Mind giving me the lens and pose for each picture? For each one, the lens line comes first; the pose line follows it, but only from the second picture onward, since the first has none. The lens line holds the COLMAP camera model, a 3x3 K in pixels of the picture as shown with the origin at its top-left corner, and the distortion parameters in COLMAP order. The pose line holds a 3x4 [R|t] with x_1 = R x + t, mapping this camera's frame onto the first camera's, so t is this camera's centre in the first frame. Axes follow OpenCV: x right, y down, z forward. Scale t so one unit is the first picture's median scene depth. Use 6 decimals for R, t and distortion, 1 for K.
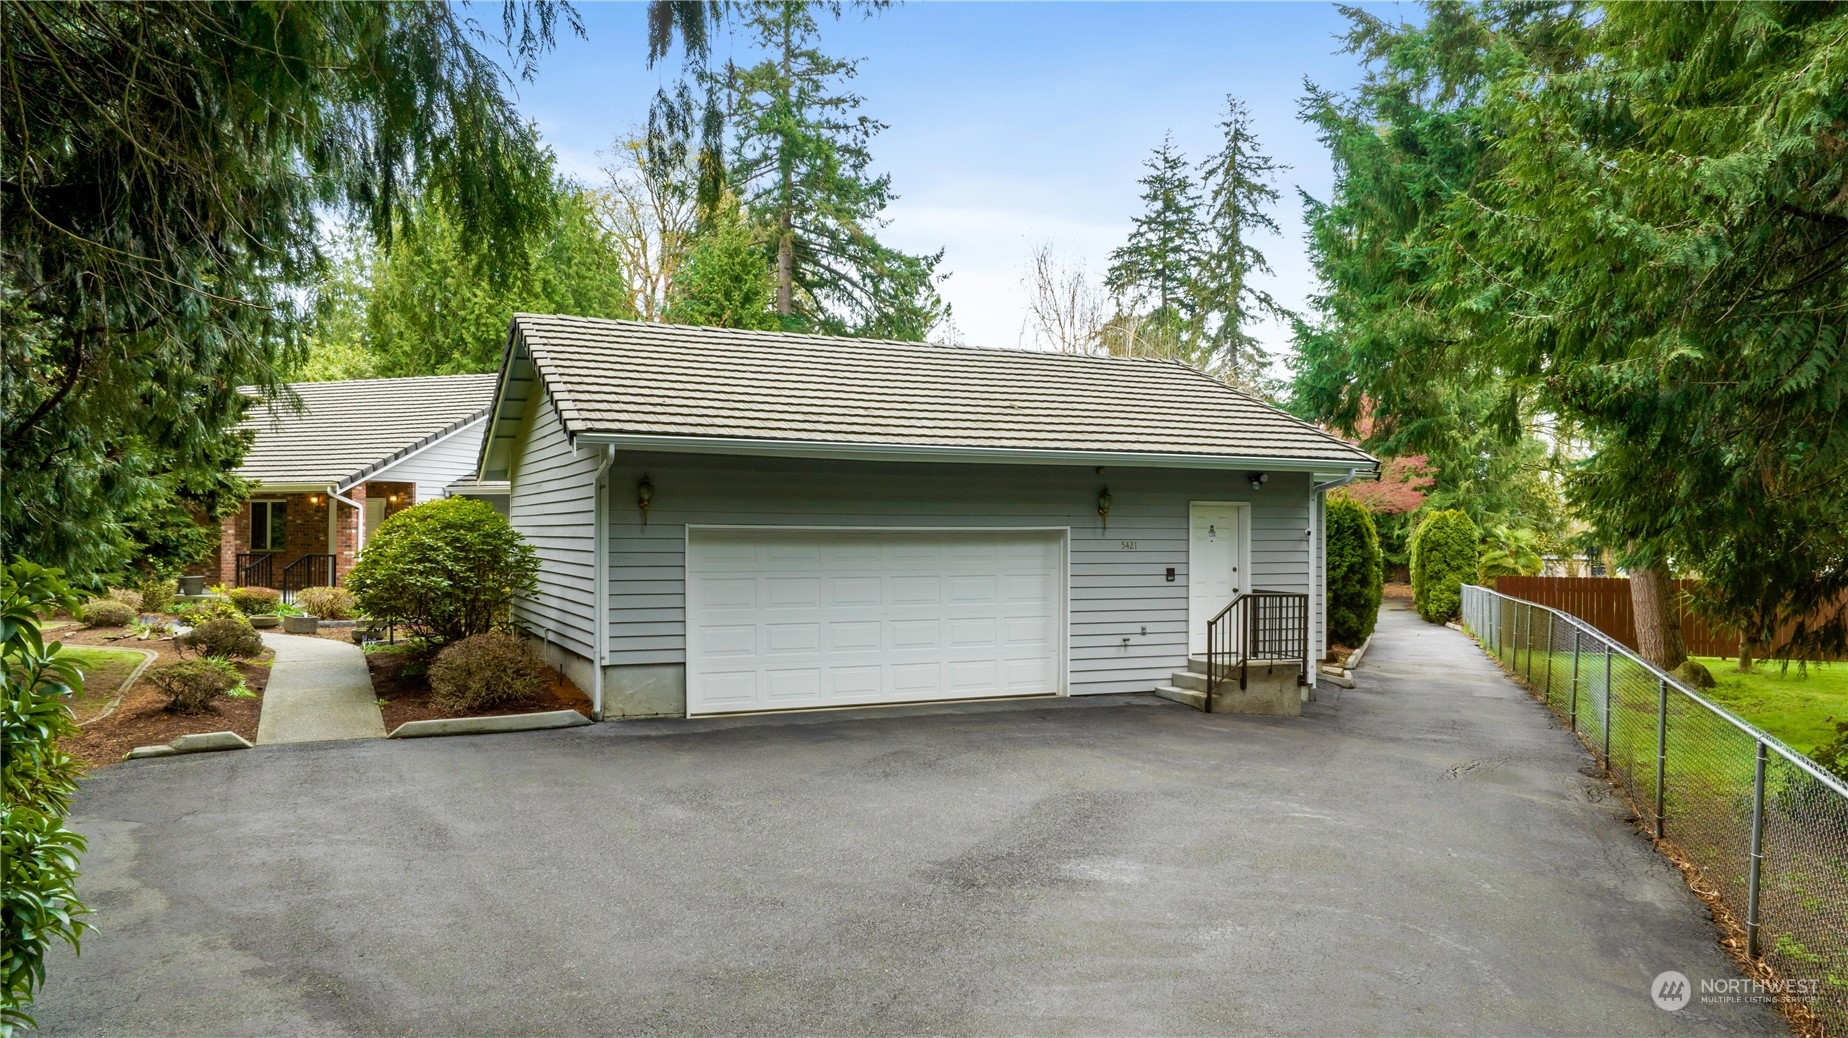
lens RADIAL K [[1321.2, 0, 937.2], [0, 1321.2, 535.2], [0, 0, 1]] dist [-0.024849, 0.021859]
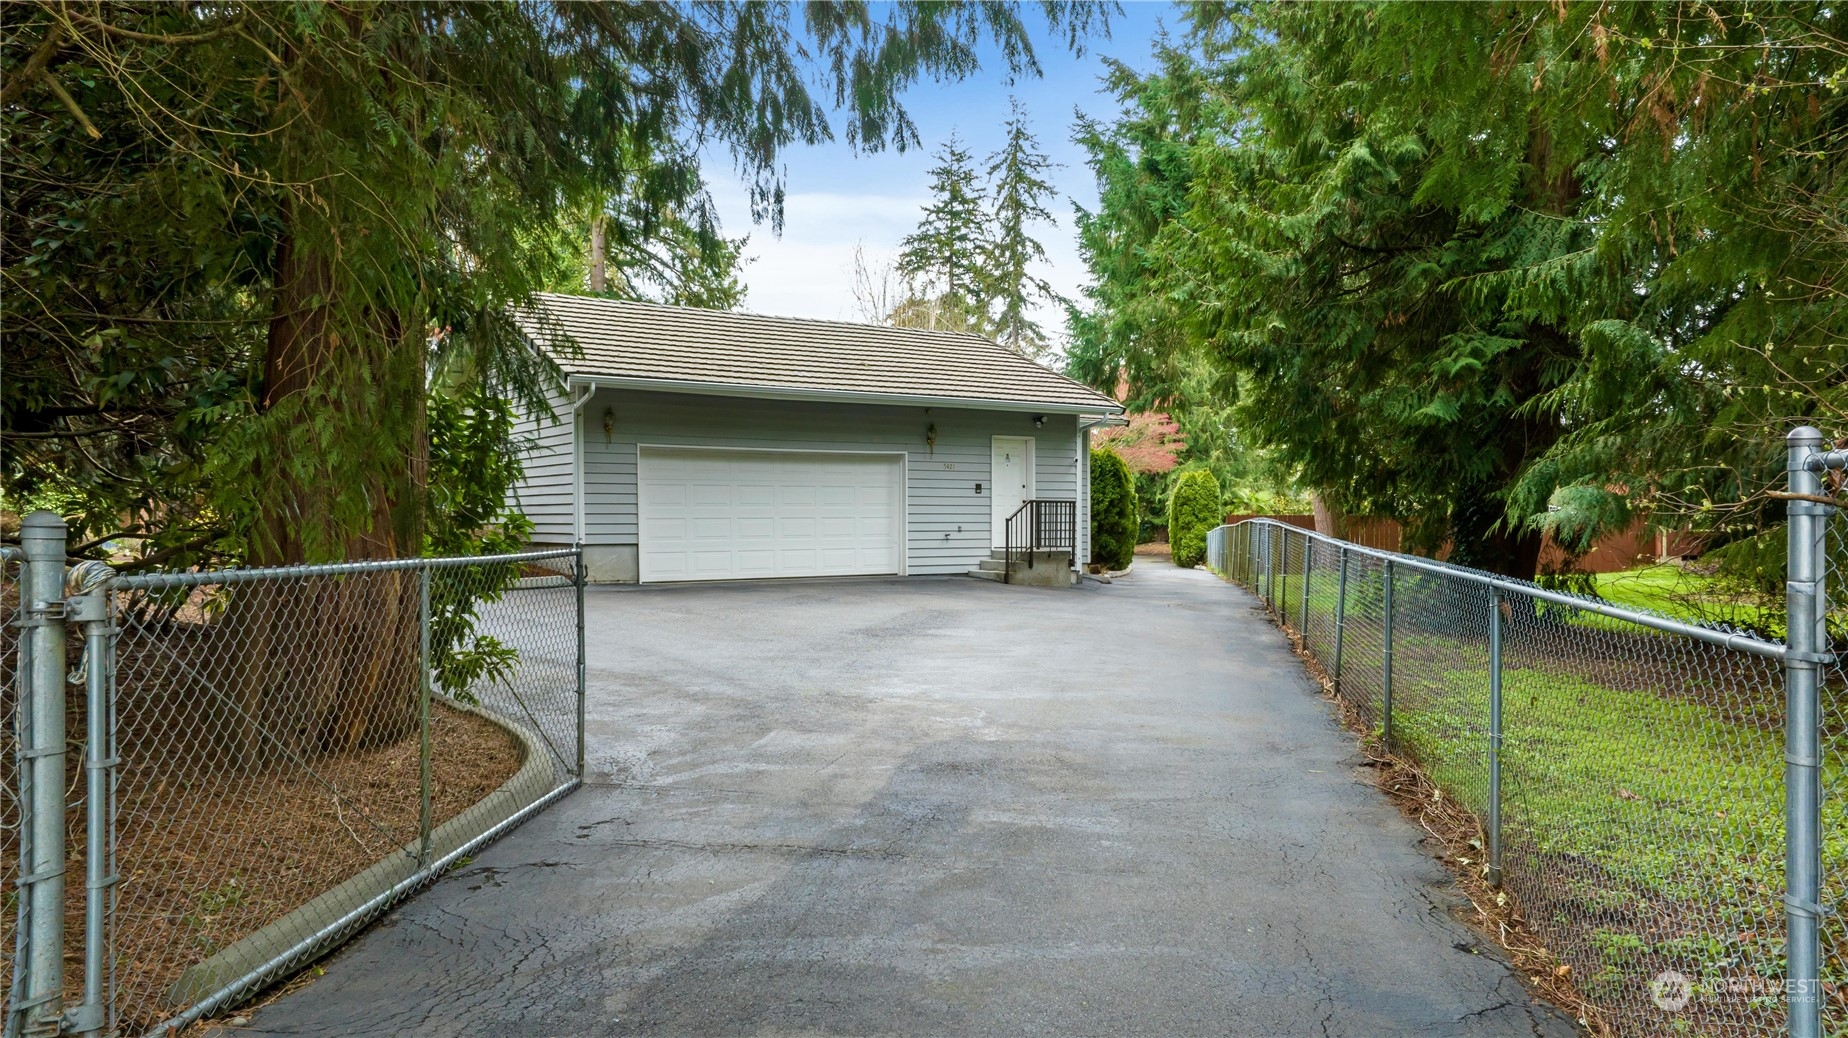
lens RADIAL K [[1321.2, 0, 938.3], [0, 1321.2, 567.1], [0, 0, 1]] dist [-0.024849, 0.021859]
pose [[0.986648, -0.012295, 0.162402, -0.054179], [0.006417, 0.999307, 0.036672, 0.037228], [-0.162740, -0.035140, 0.986043, -0.215149]]
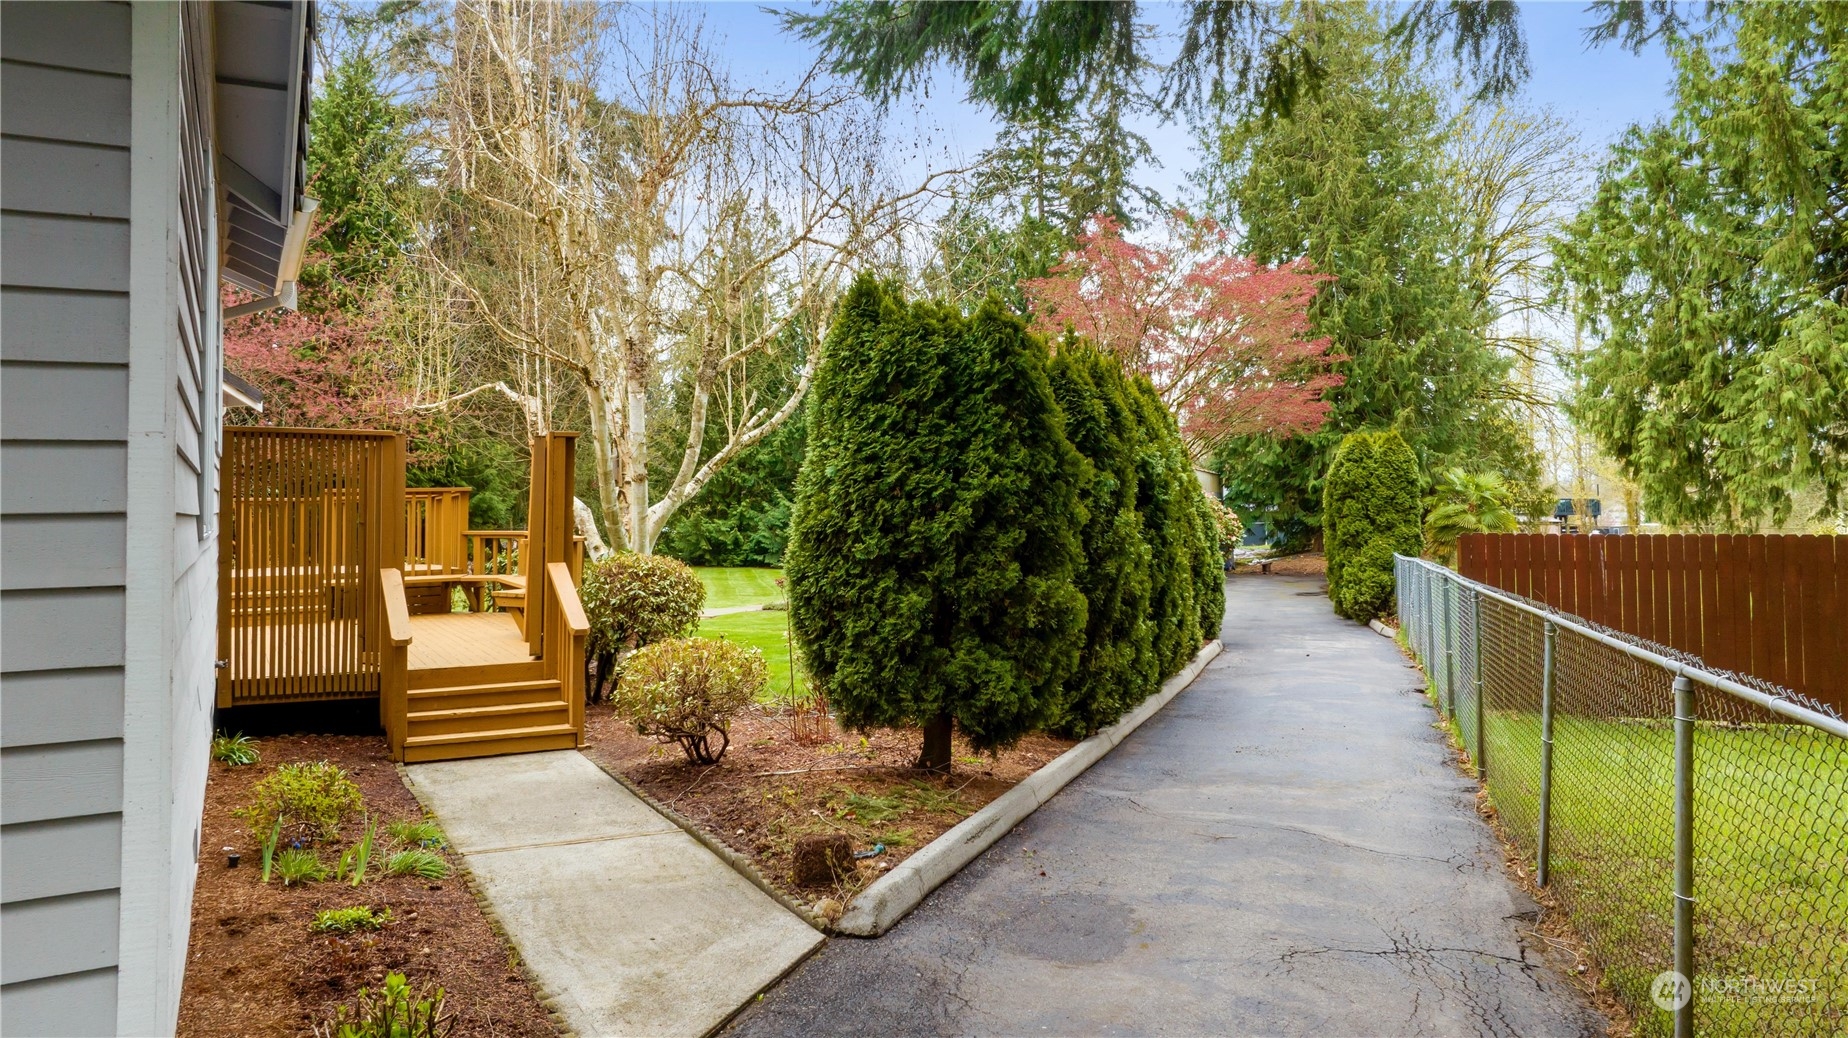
lens RADIAL K [[1321.2, 0, 926.9], [0, 1321.2, 451.4], [0, 0, 1]] dist [-0.024849, 0.021859]
pose [[0.999572, -0.008766, 0.027914, 0.281568], [0.009976, 0.999003, -0.043517, 0.024008], [-0.027505, 0.043776, 0.998663, 0.676494]]
